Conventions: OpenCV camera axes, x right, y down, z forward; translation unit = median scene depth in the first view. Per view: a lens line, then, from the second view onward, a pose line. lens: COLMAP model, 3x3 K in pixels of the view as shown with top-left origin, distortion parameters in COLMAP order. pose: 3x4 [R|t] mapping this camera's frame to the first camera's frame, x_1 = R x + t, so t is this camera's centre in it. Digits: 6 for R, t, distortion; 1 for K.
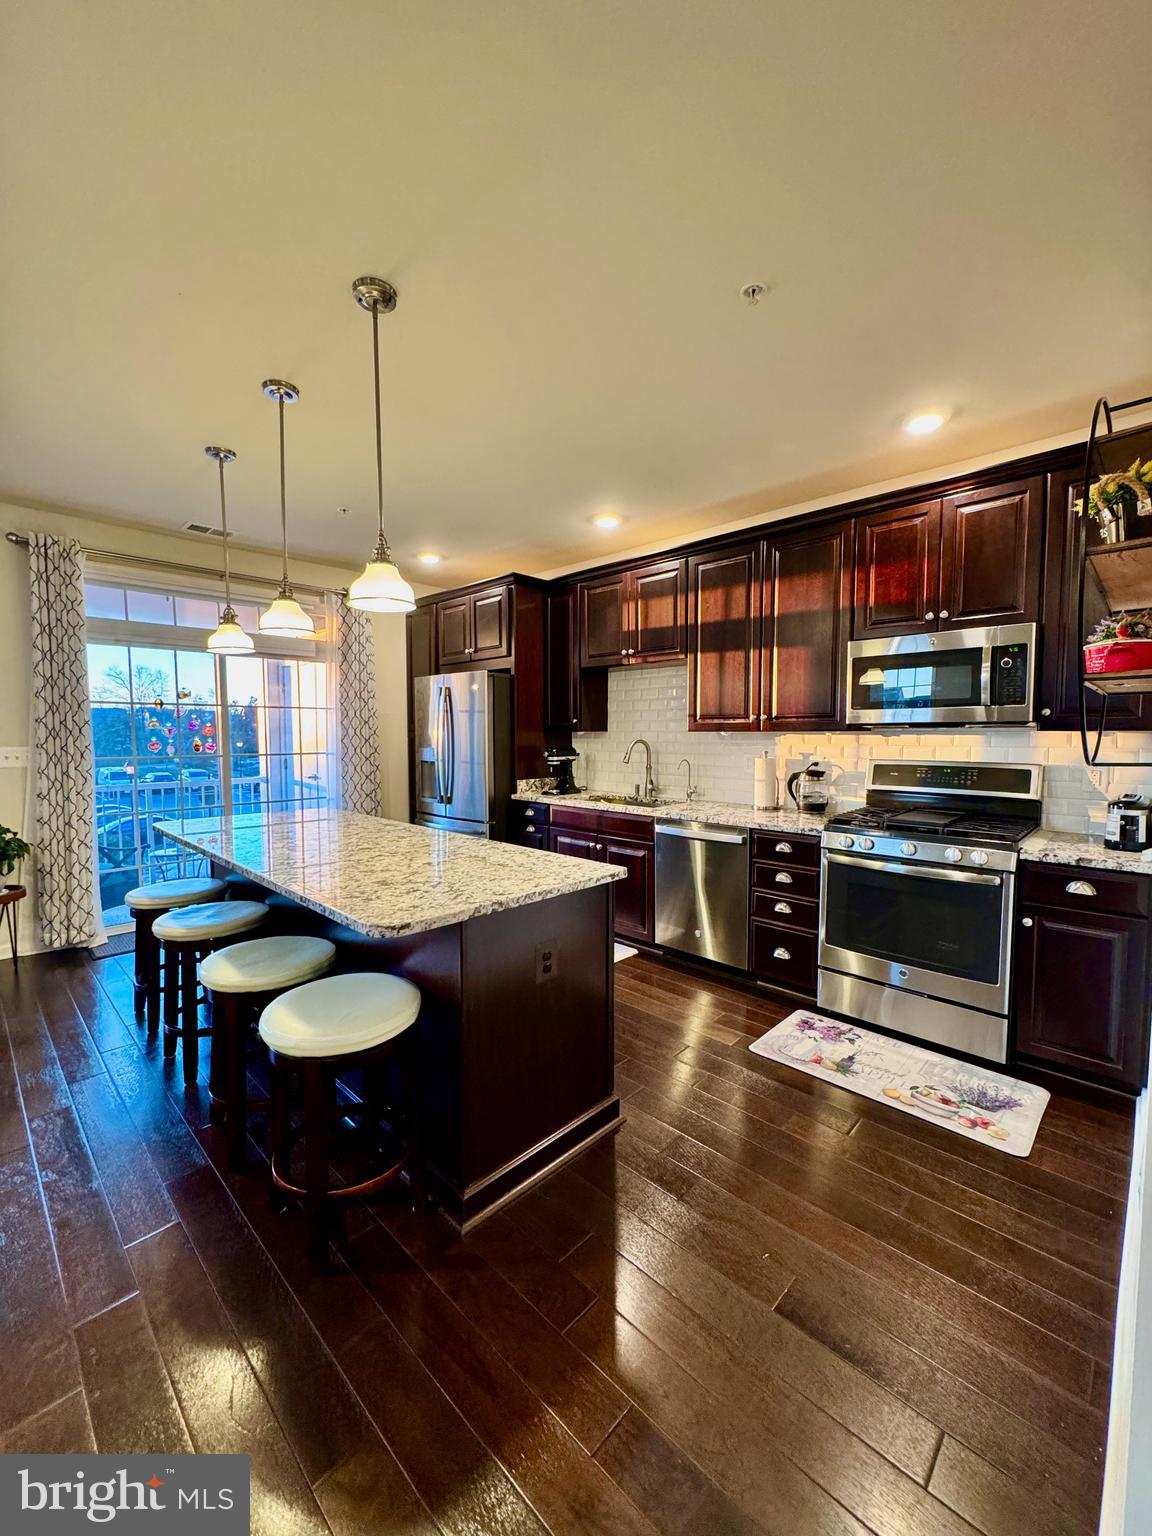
lens RADIAL K [[614.3, 0, 578.7], [0, 614.3, 769.6], [0, 0, 1]] dist [-0.000093, 0.000445]
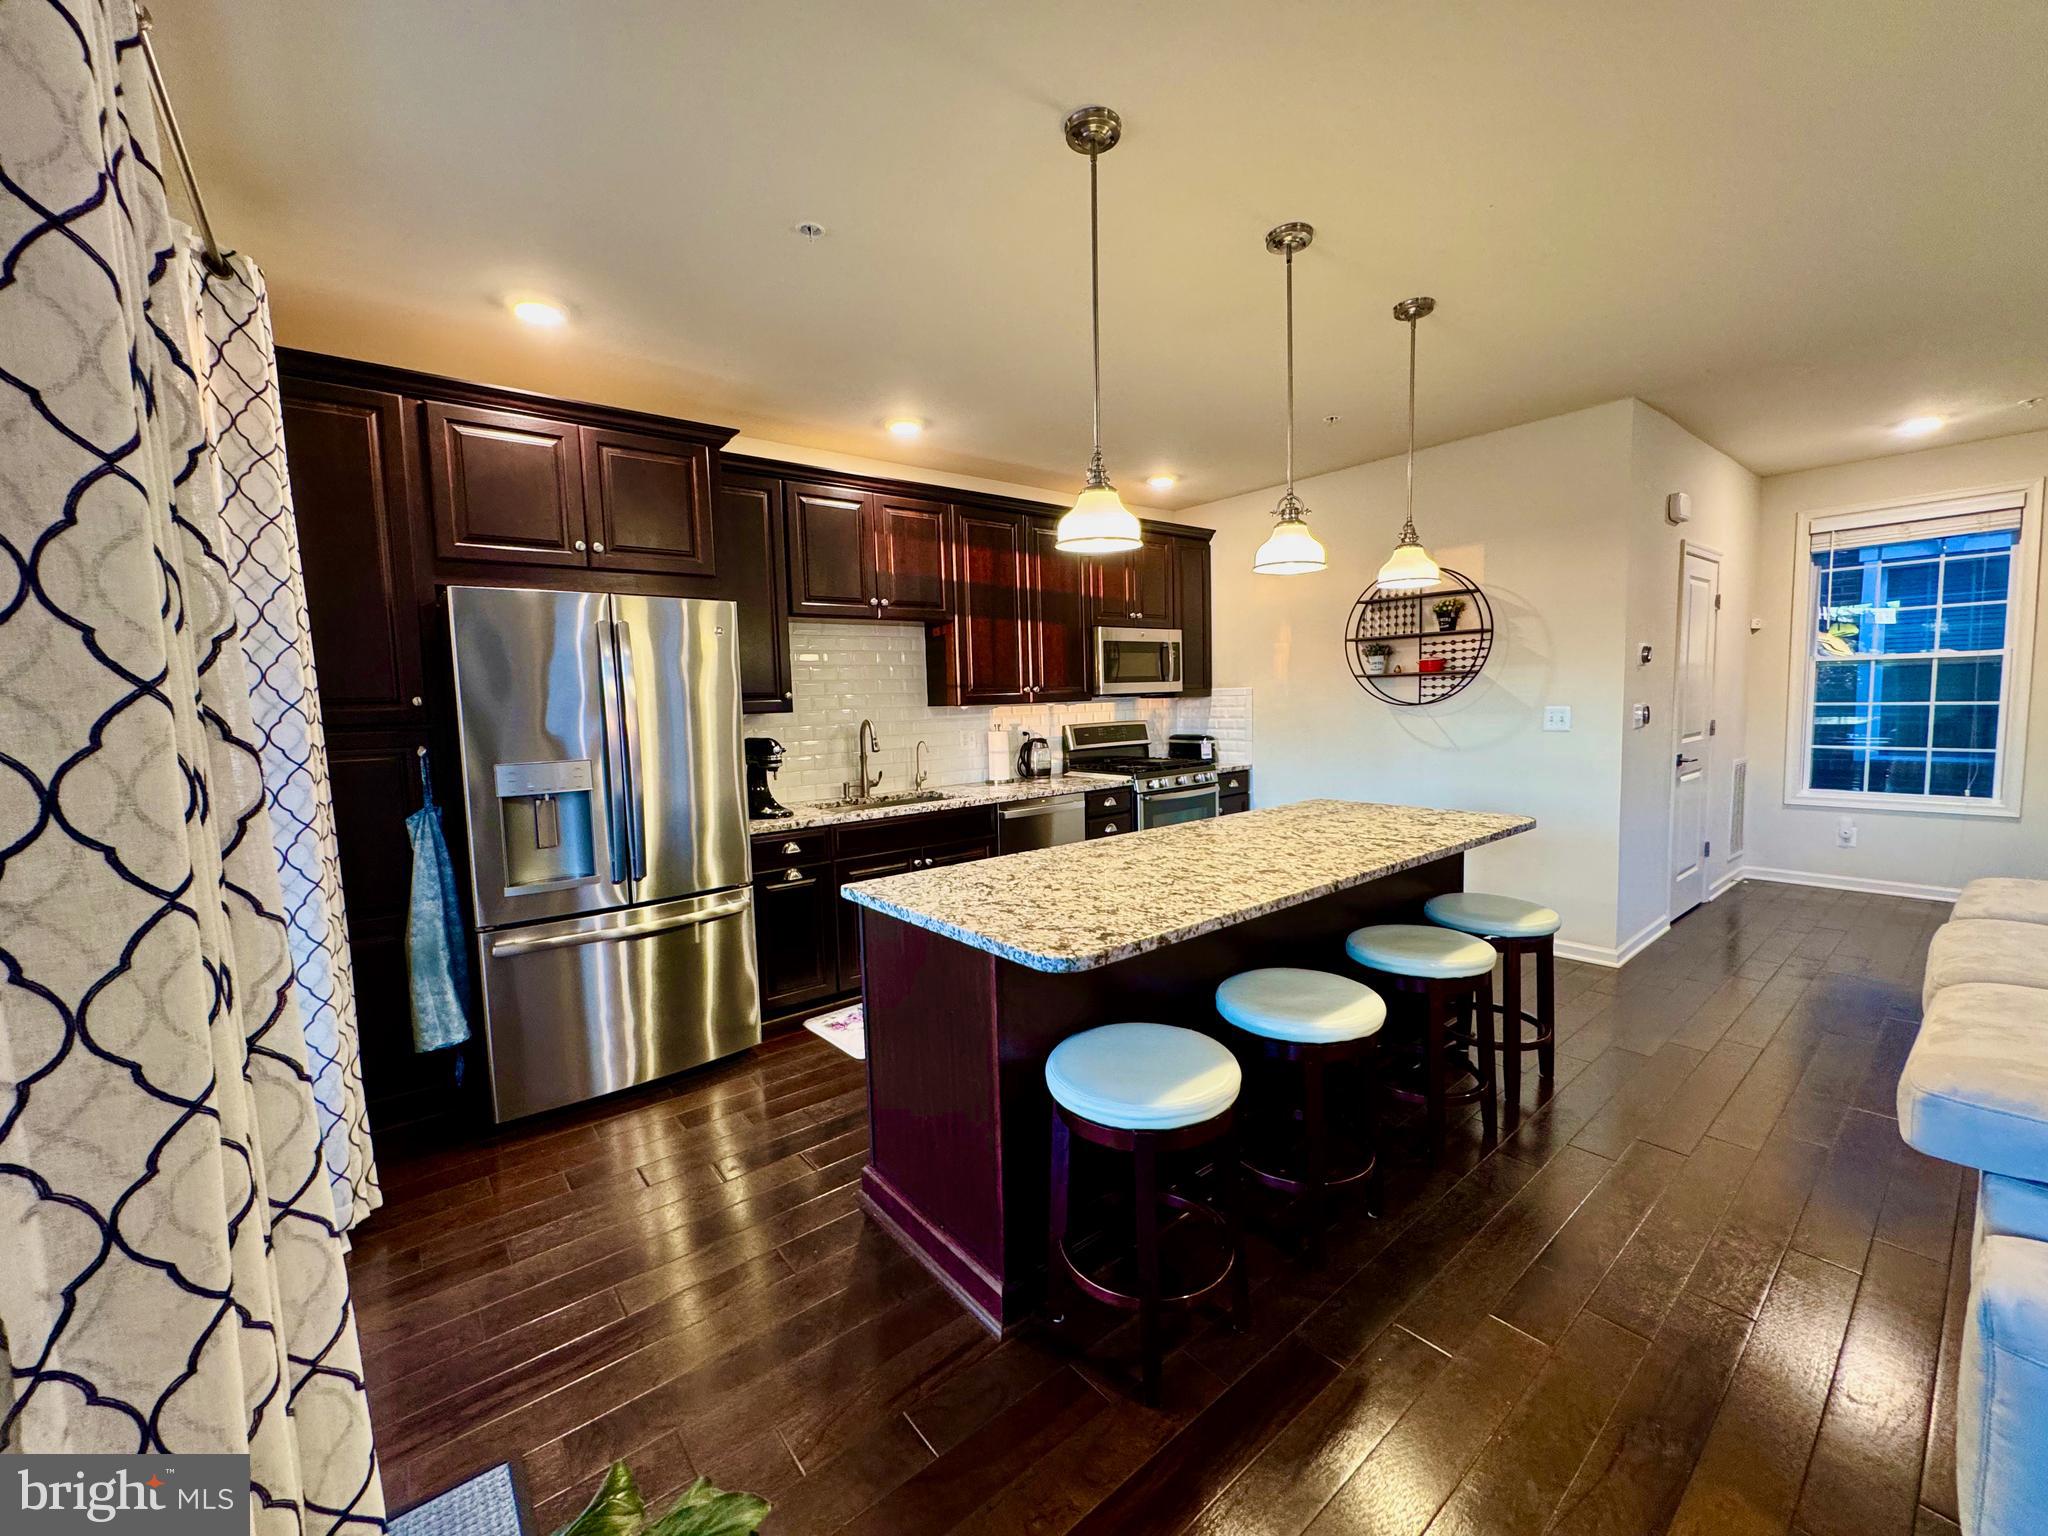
lens RADIAL K [[818.6, 0, 1028.3], [0, 818.6, 768.6], [0, 0, 1]] dist [-0.000776, 0.000206]
pose [[0.117630, -0.091024, 0.988877, -0.894094], [0.091185, 0.992573, 0.080518, -0.054489], [-0.988862, 0.080700, 0.125056, 0.714247]]
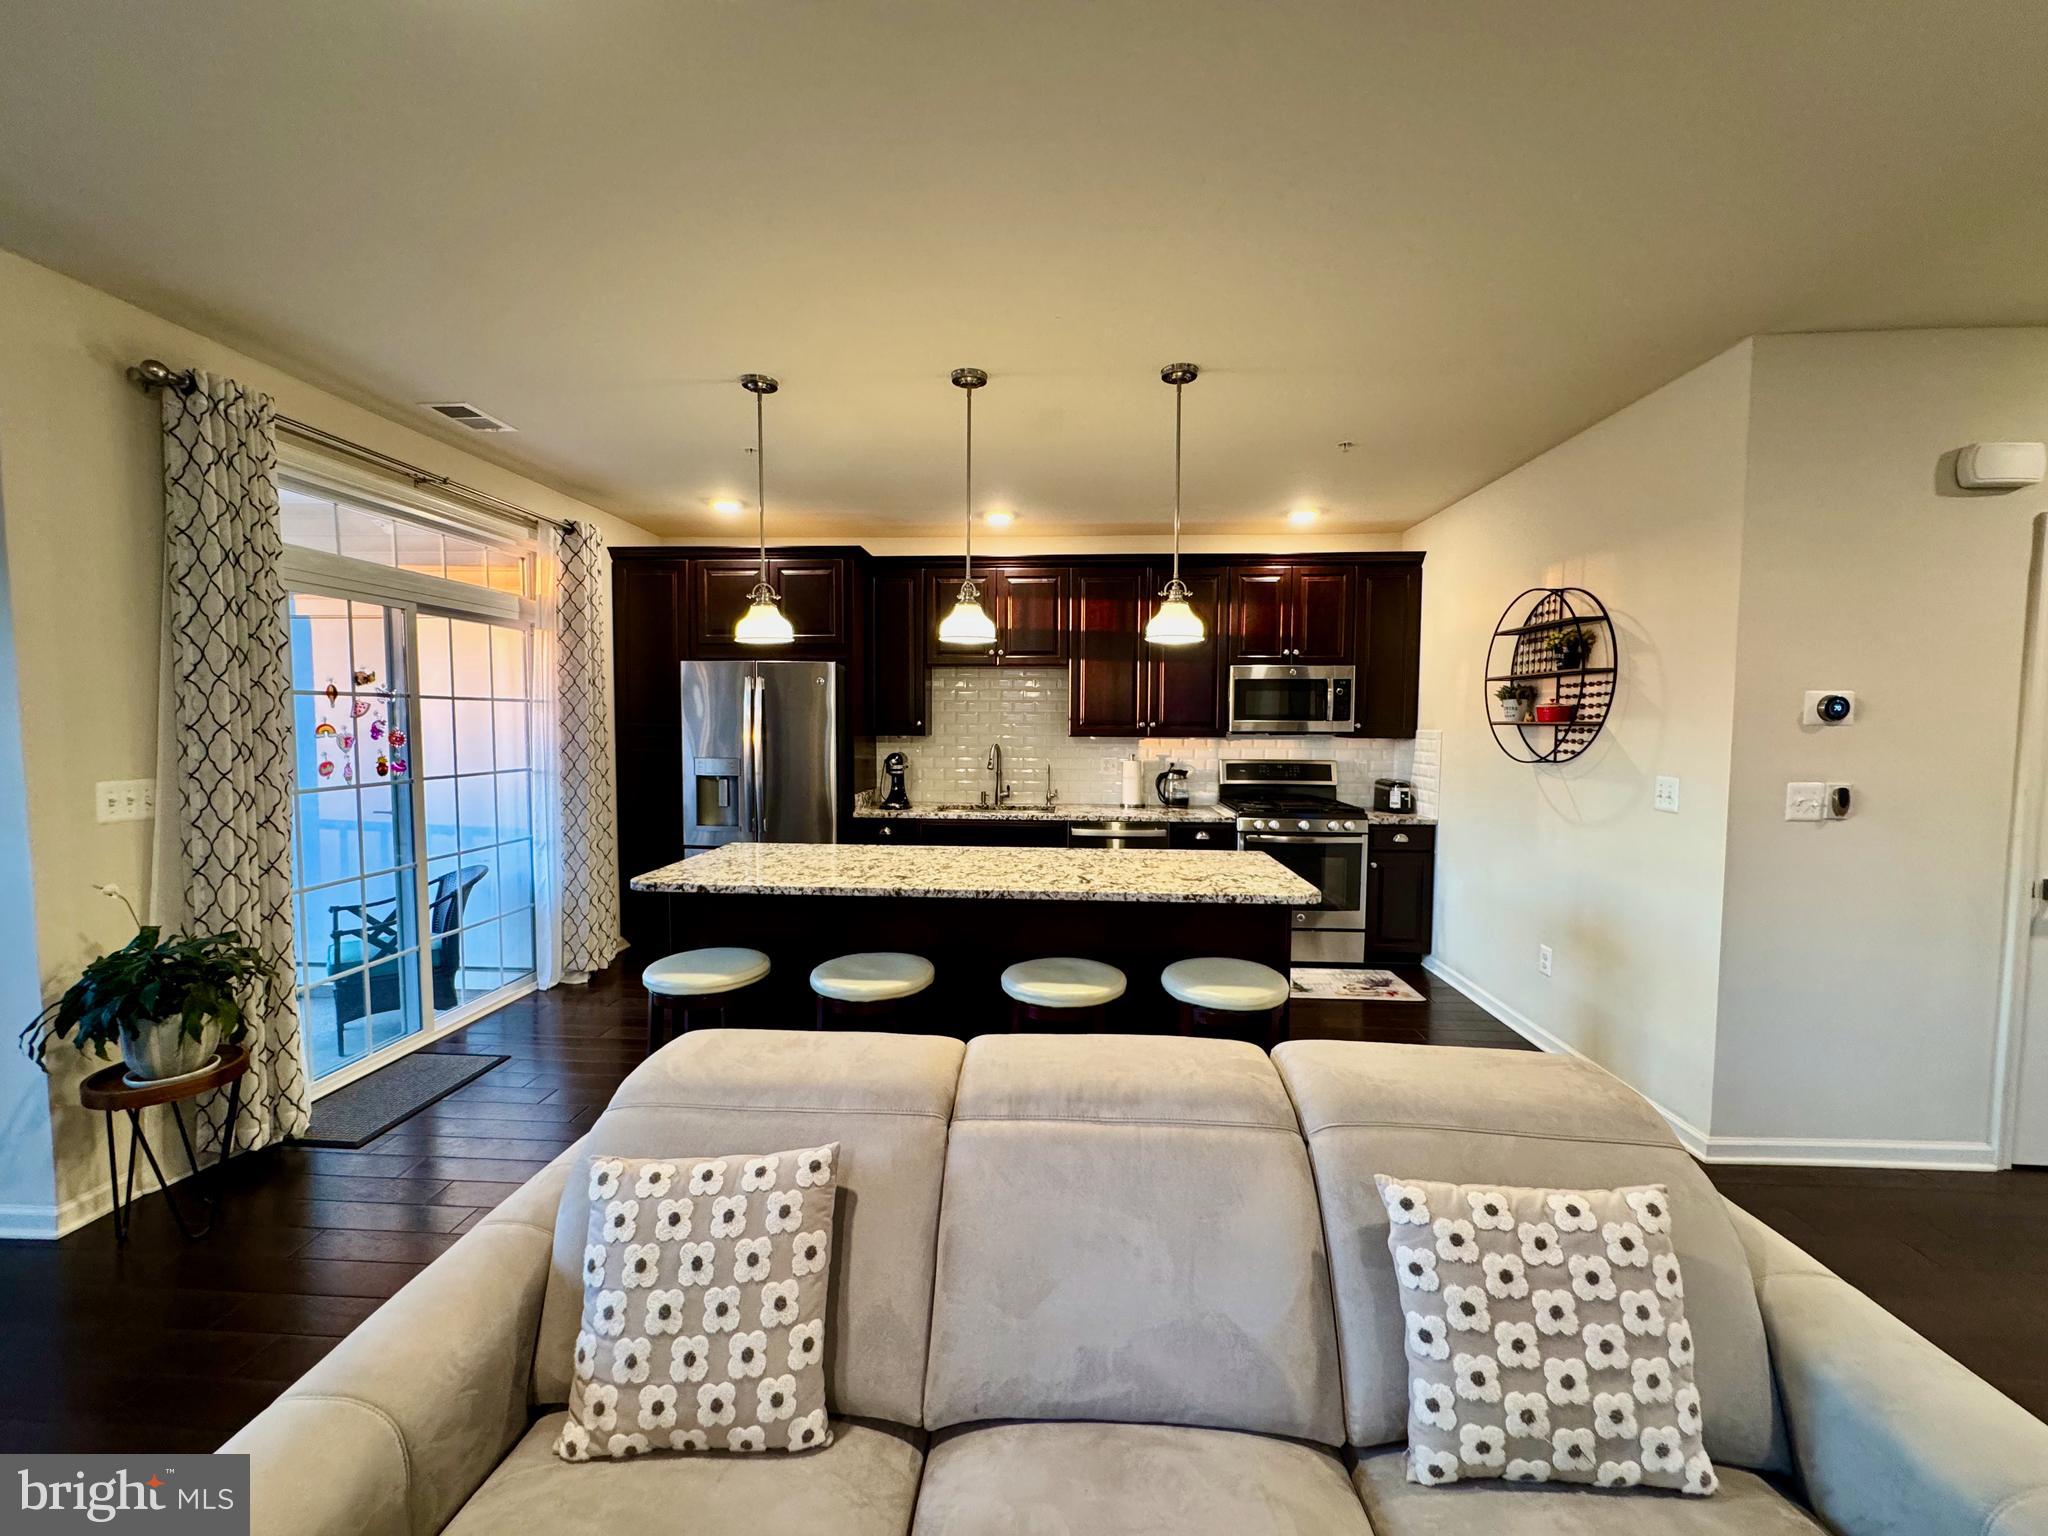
lens RADIAL K [[818.6, 0, 1028.3], [0, 818.6, 768.6], [0, 0, 1]] dist [-0.000776, 0.000206]
pose [[0.756984, -0.033992, 0.652548, -0.714121], [0.034600, 0.999330, 0.011919, -0.025470], [-0.652517, 0.013555, 0.757653, 0.011802]]
